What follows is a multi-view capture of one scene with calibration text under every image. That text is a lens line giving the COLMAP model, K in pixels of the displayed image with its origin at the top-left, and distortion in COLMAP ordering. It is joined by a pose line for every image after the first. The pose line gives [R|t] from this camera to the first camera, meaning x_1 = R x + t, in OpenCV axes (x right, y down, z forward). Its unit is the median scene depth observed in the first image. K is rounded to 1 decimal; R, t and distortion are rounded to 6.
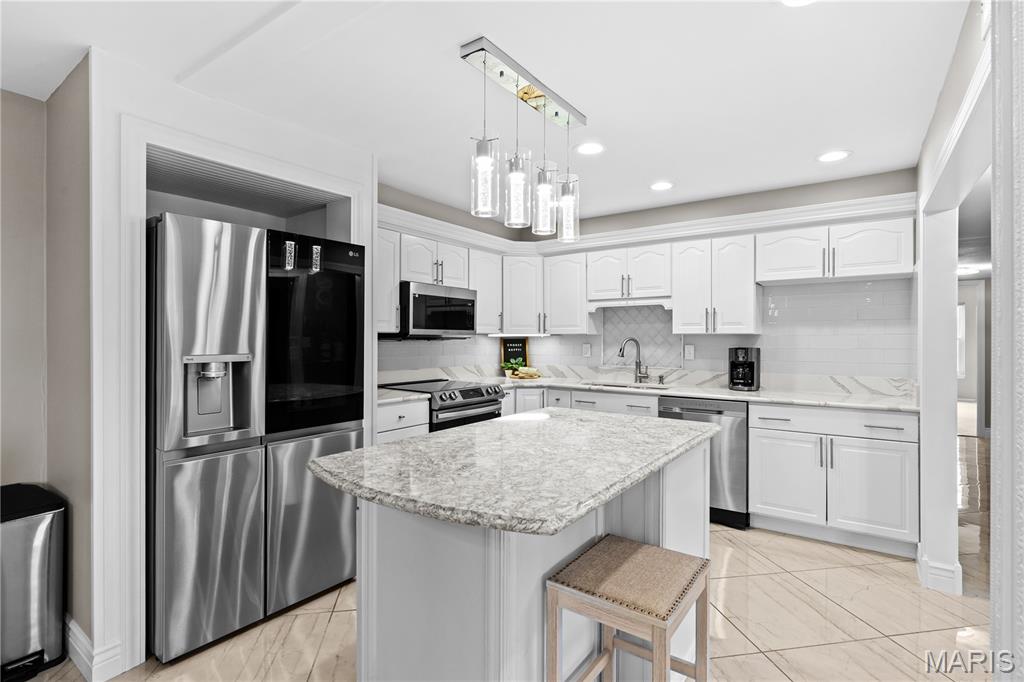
lens RADIAL K [[491.3, 0, 508.3], [0, 491.3, 358.0], [0, 0, 1]] dist [-0.024140, -0.000199]
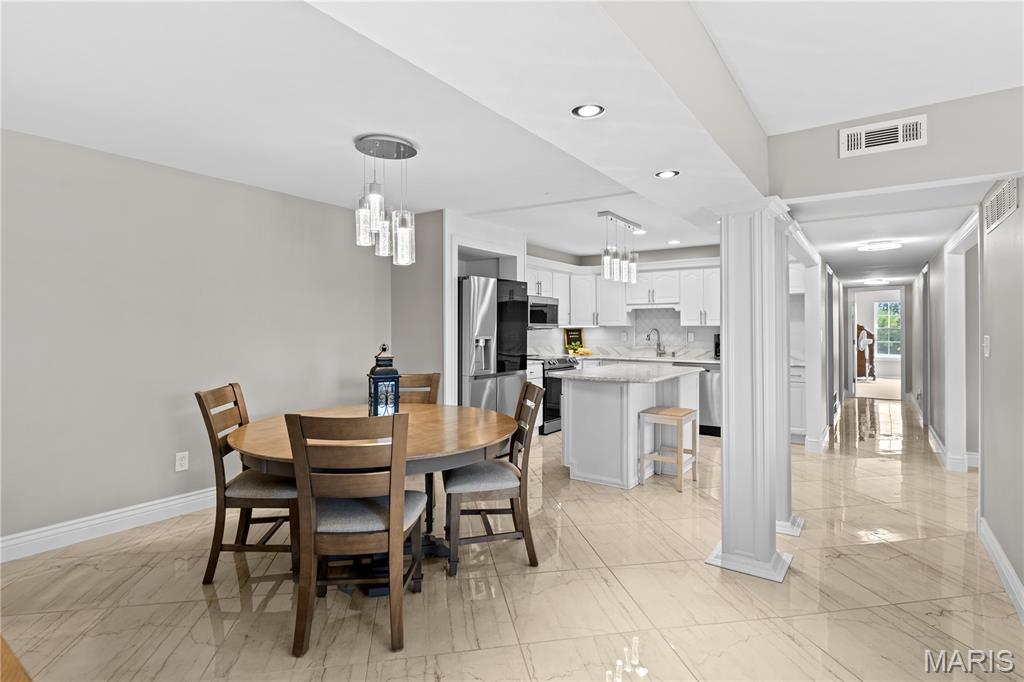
lens RADIAL K [[533.4, 0, 513.2], [0, 533.4, 340.7], [0, 0, 1]] dist [0.000363, -0.001061]
pose [[0.999643, -0.000785, 0.026698, -0.262302], [0.001264, 0.999838, -0.017945, 0.030429], [-0.026680, 0.017972, 0.999482, -0.740886]]
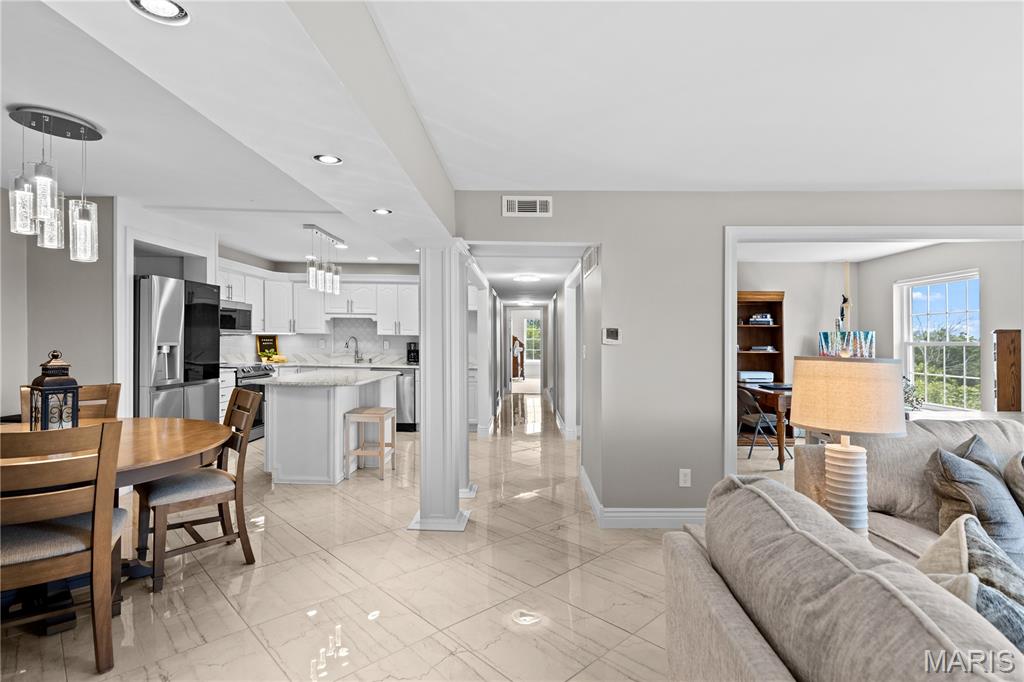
lens RADIAL K [[524.0, 0, 521.4], [0, 524.0, 341.2], [0, 0, 1]] dist [0.014729, -0.000580]
pose [[0.816086, 0.010089, 0.577842, -0.332379], [0.008224, 0.999544, -0.029067, 0.033644], [-0.577872, 0.028474, 0.815631, -0.844094]]
